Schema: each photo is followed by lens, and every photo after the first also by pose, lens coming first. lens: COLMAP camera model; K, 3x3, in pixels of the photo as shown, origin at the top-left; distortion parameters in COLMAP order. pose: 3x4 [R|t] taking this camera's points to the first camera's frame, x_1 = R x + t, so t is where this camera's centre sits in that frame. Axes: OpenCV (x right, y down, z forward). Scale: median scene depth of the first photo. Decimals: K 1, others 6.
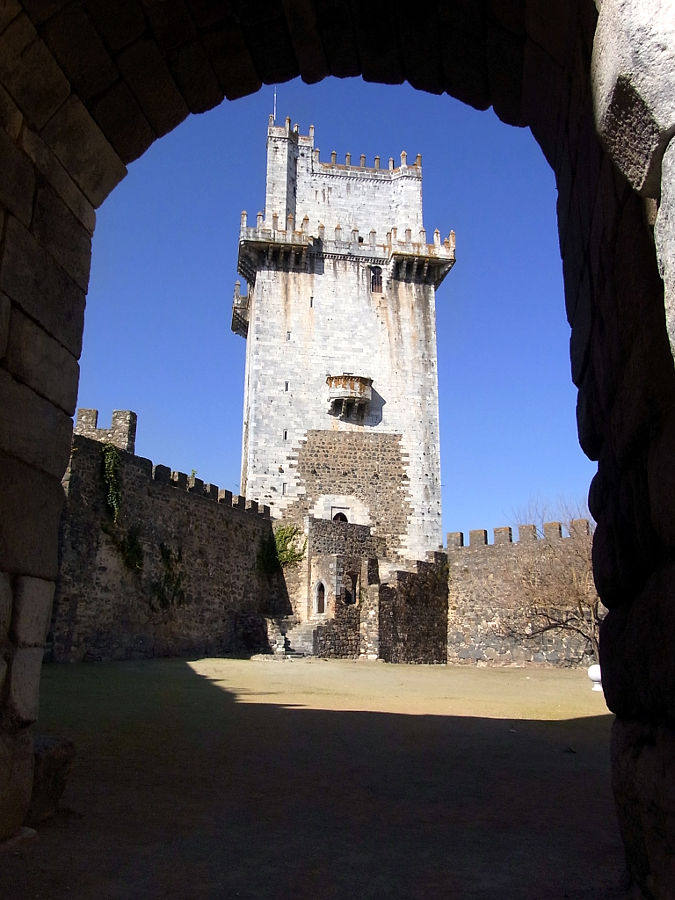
lens RADIAL K [[788.1, 0, 319.5], [0, 788.1, 425.8], [0, 0, 1]] dist [-0.111553, 0.017631]
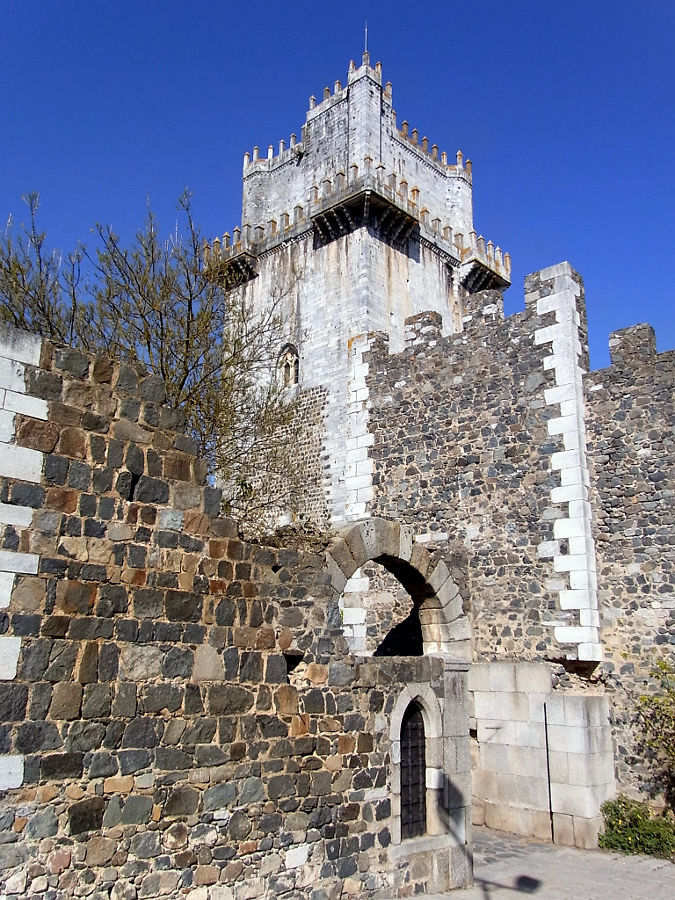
lens RADIAL K [[775.6, 0, 307.9], [0, 775.6, 437.0], [0, 0, 1]] dist [-0.090457, 0.010626]
pose [[0.806697, 0.181120, 0.562526, -0.568368], [-0.203650, 0.978771, -0.023095, 0.050184], [-0.554767, -0.095928, 0.826457, 0.351543]]
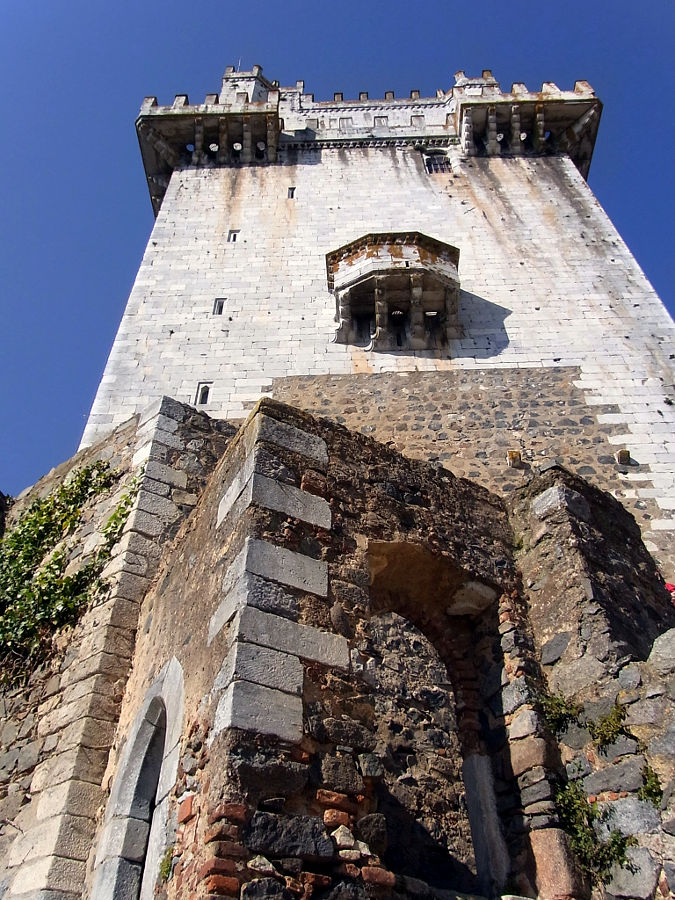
lens RADIAL K [[771.2, 0, 314.1], [0, 771.2, 462.9], [0, 0, 1]] dist [-0.161121, 0.158852]
pose [[0.981446, -0.147016, -0.123088, 0.032953], [0.070065, 0.872541, -0.483491, 0.181466], [0.178480, 0.465896, 0.866652, 0.734923]]
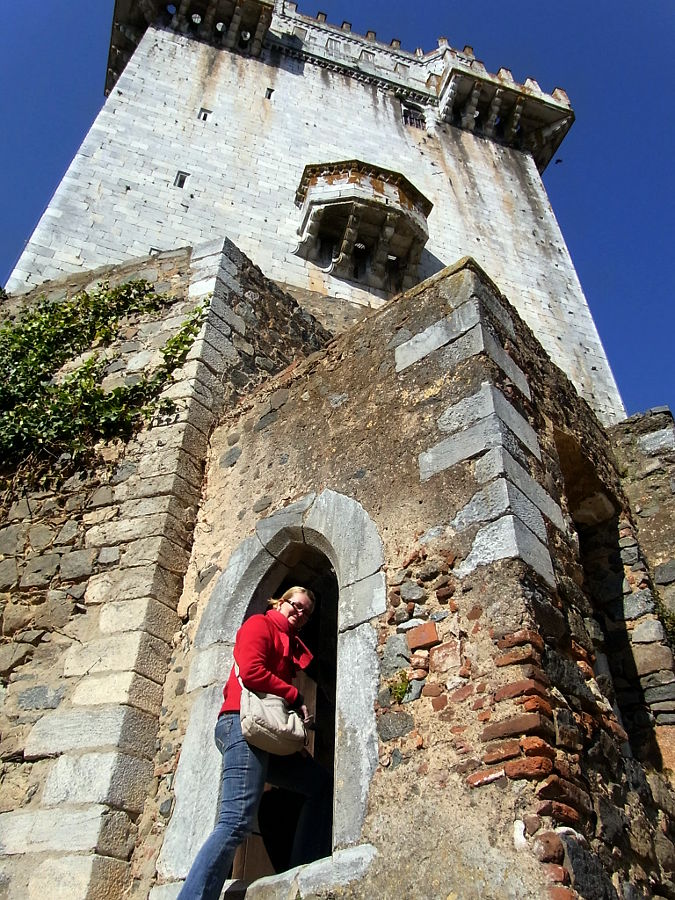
lens RADIAL K [[775.6, 0, 307.9], [0, 775.6, 437.0], [0, 0, 1]] dist [-0.090457, 0.010626]
pose [[0.986067, 0.133667, 0.099023, -0.006255], [-0.076369, 0.892580, -0.444374, 0.189482], [-0.147784, 0.430620, 0.890352, 0.741619]]
